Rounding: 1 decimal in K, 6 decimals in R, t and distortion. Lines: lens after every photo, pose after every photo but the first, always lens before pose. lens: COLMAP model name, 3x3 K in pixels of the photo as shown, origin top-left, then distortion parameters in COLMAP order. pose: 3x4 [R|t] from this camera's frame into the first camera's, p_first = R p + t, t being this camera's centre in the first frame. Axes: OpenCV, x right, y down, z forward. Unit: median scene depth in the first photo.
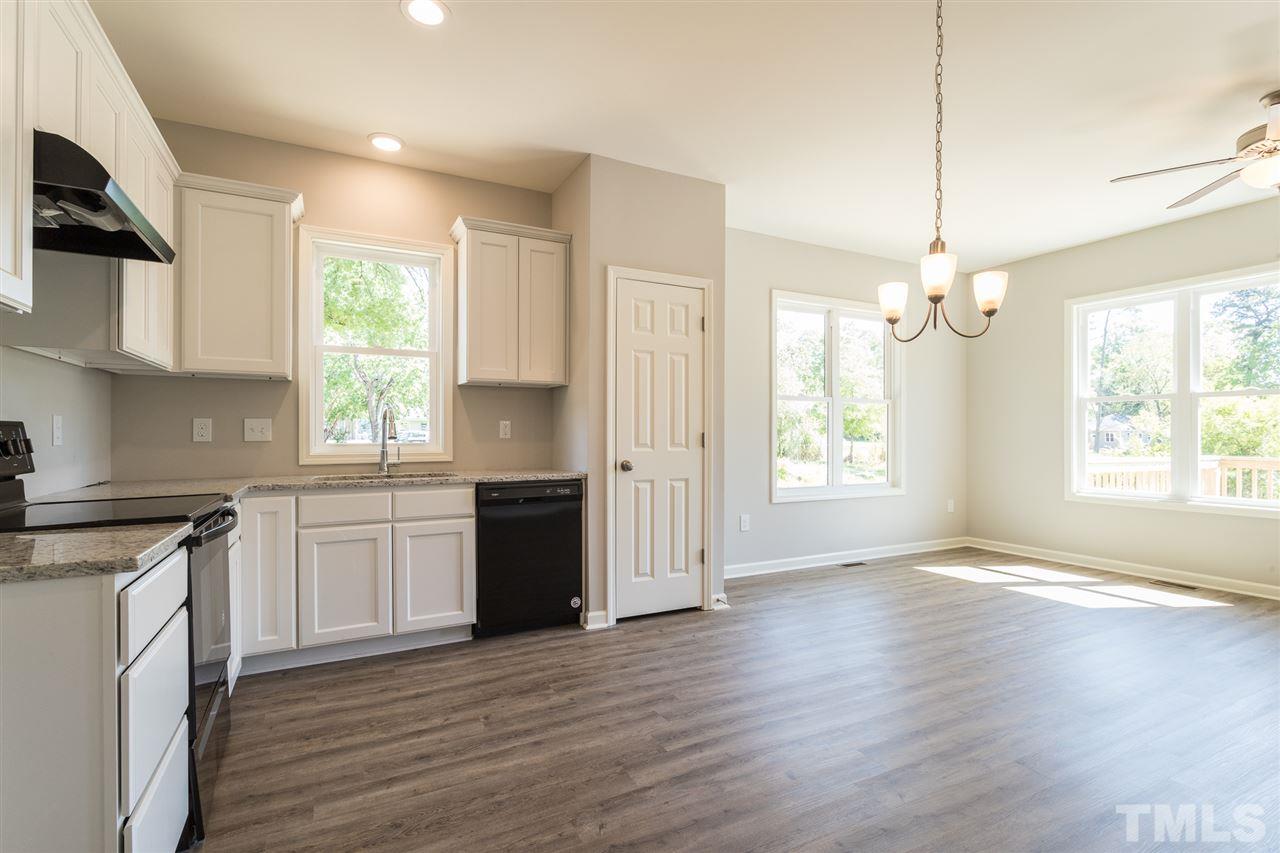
lens RADIAL K [[610.9, 0, 641.1], [0, 610.9, 435.1], [0, 0, 1]] dist [0.002694, 0.001306]
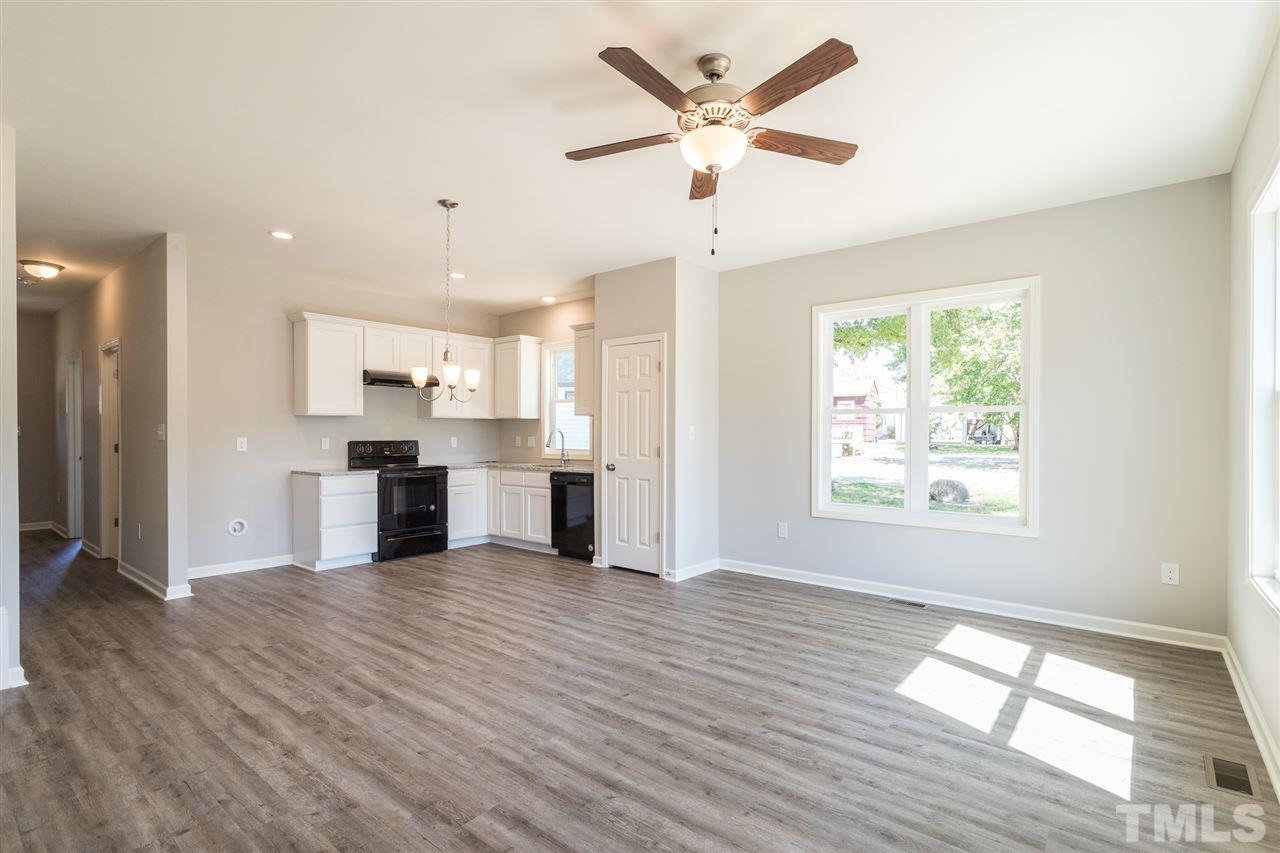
lens RADIAL K [[610.9, 0, 641.1], [0, 610.9, 435.1], [0, 0, 1]] dist [0.002694, 0.001306]
pose [[0.387039, 0.002475, -0.922060, 1.590785], [-0.003430, 0.999993, 0.001245, -0.037223], [0.922057, 0.002681, 0.387045, 0.520292]]
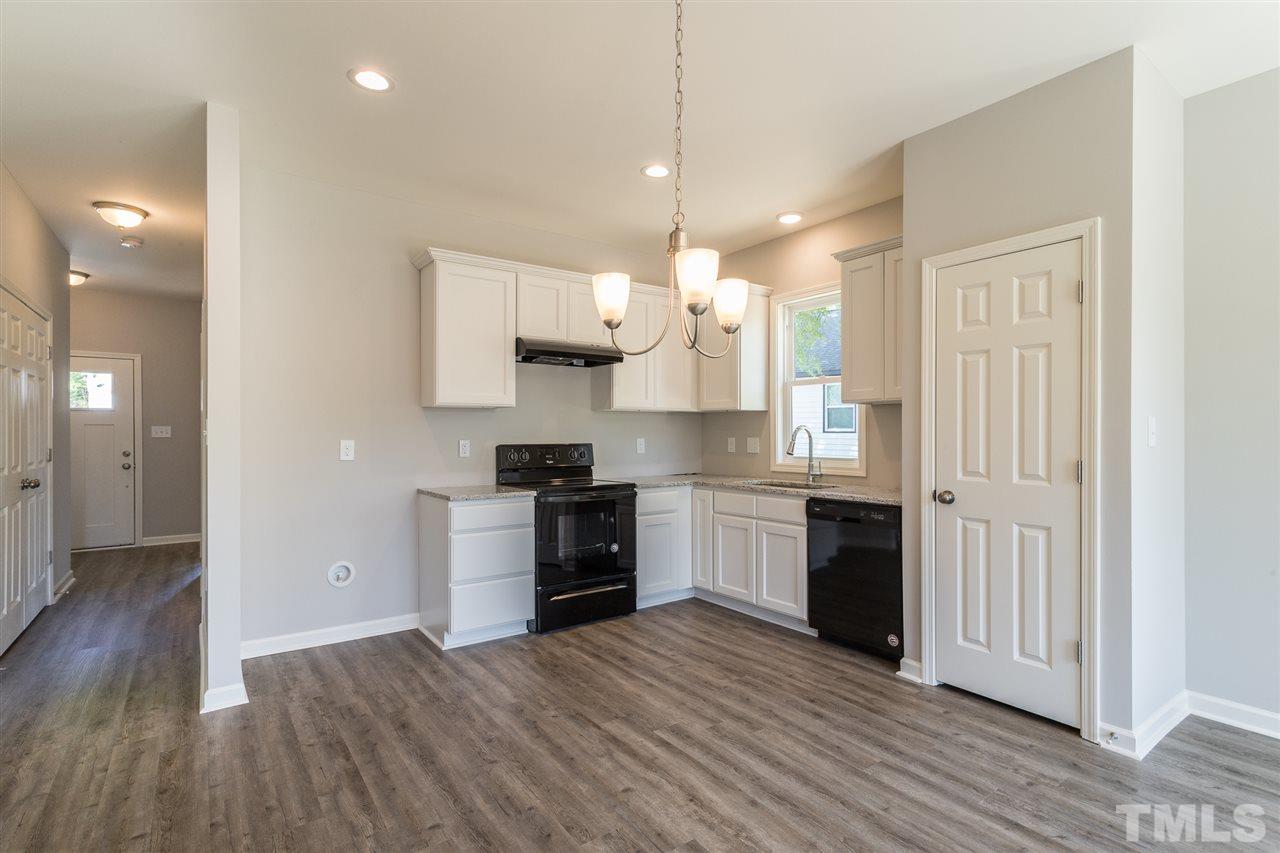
lens RADIAL K [[609.5, 0, 645.5], [0, 609.5, 432.0], [0, 0, 1]] dist [0.002837, 0.000495]
pose [[0.148615, -0.001508, -0.988894, 0.796613], [-0.001594, 0.999997, -0.001764, -0.038046], [0.988894, 0.001839, 0.148612, 0.536796]]
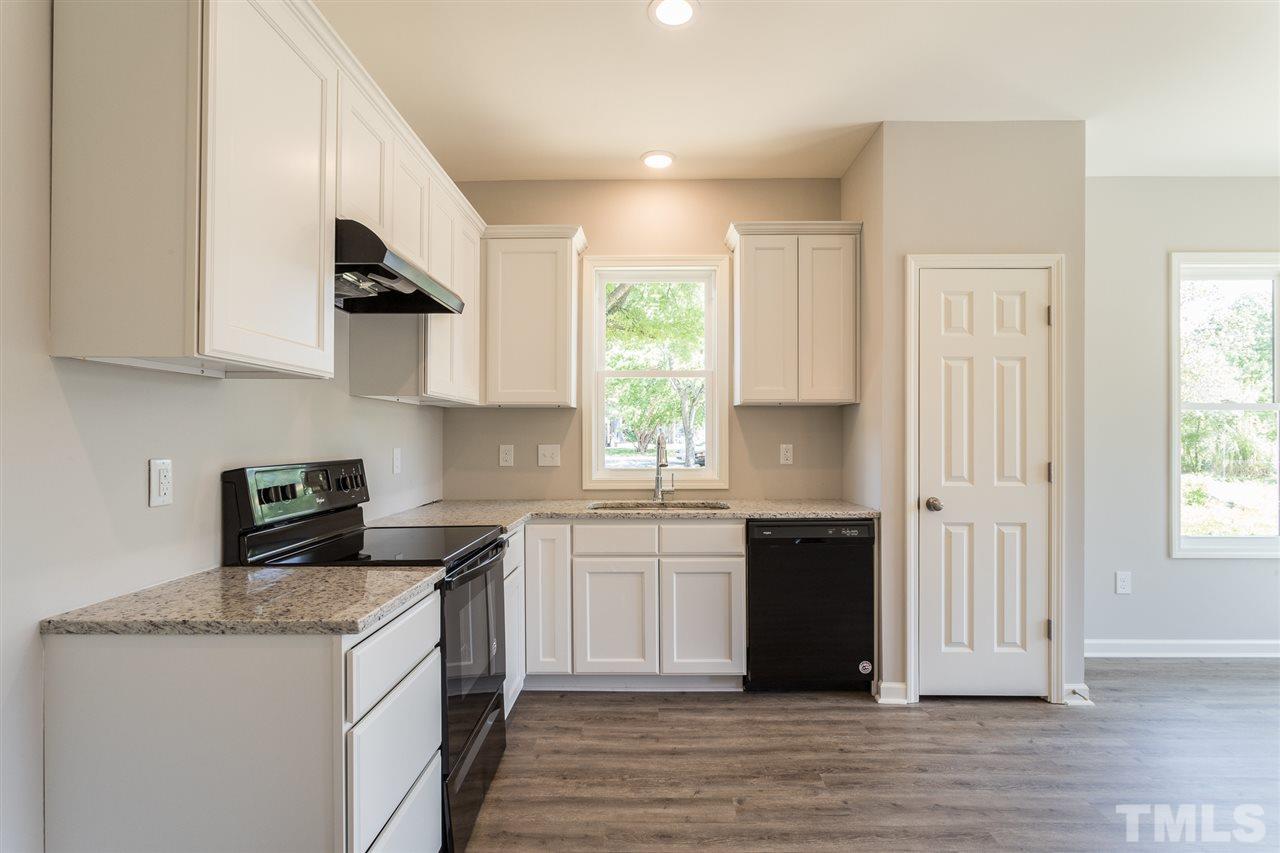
lens RADIAL K [[641.8, 0, 637.1], [0, 641.8, 434.9], [0, 0, 1]] dist [-0.023027, 0.015214]
pose [[0.877907, -0.001653, -0.478829, 0.038867], [-0.000423, 0.999991, -0.004229, -0.039766], [0.478831, 0.003915, 0.877898, 0.100283]]
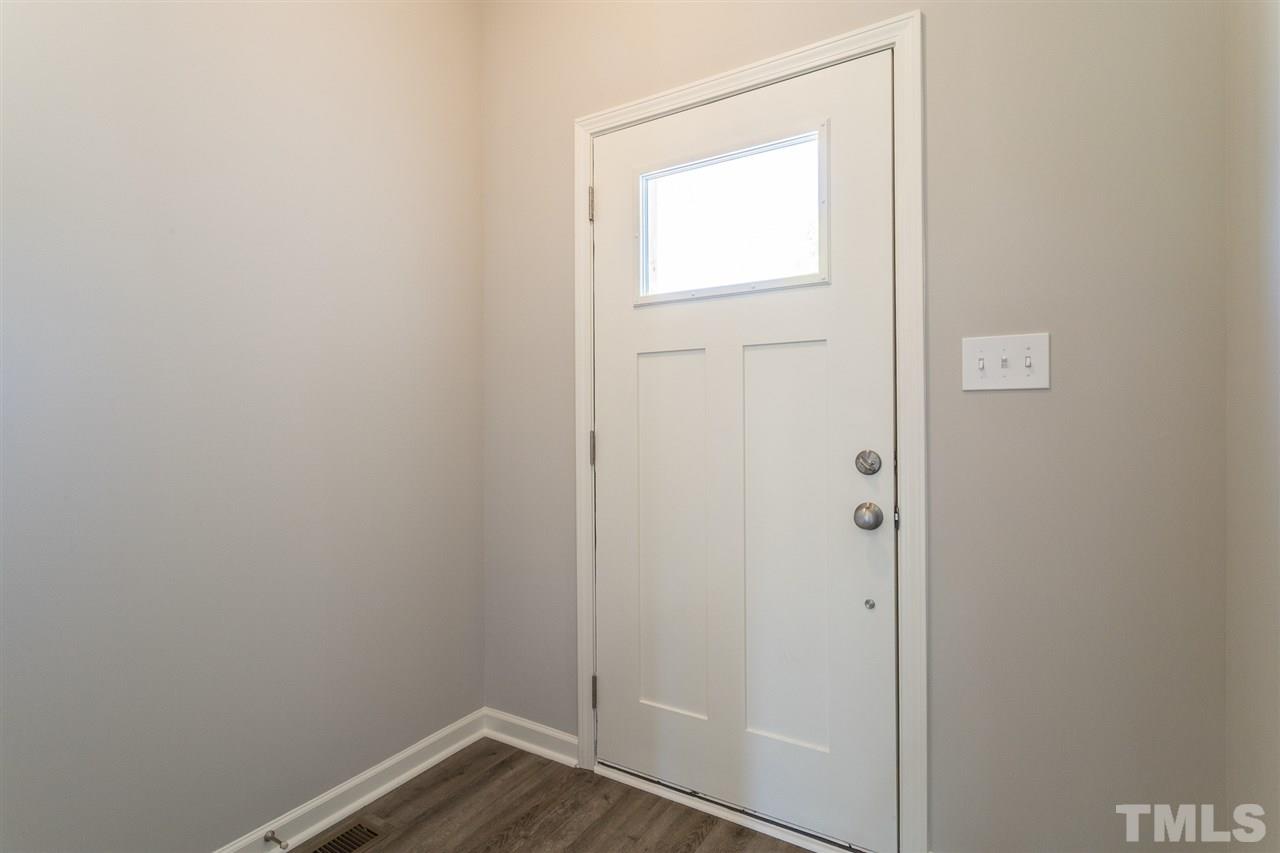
lens RADIAL K [[610.9, 0, 641.1], [0, 610.9, 435.1], [0, 0, 1]] dist [0.002694, 0.001306]
pose [[-0.828232, 0.021497, -0.559972, -1.053294], [0.010054, 0.999673, 0.023506, -0.000574], [0.560295, 0.013838, -0.828178, -0.571858]]
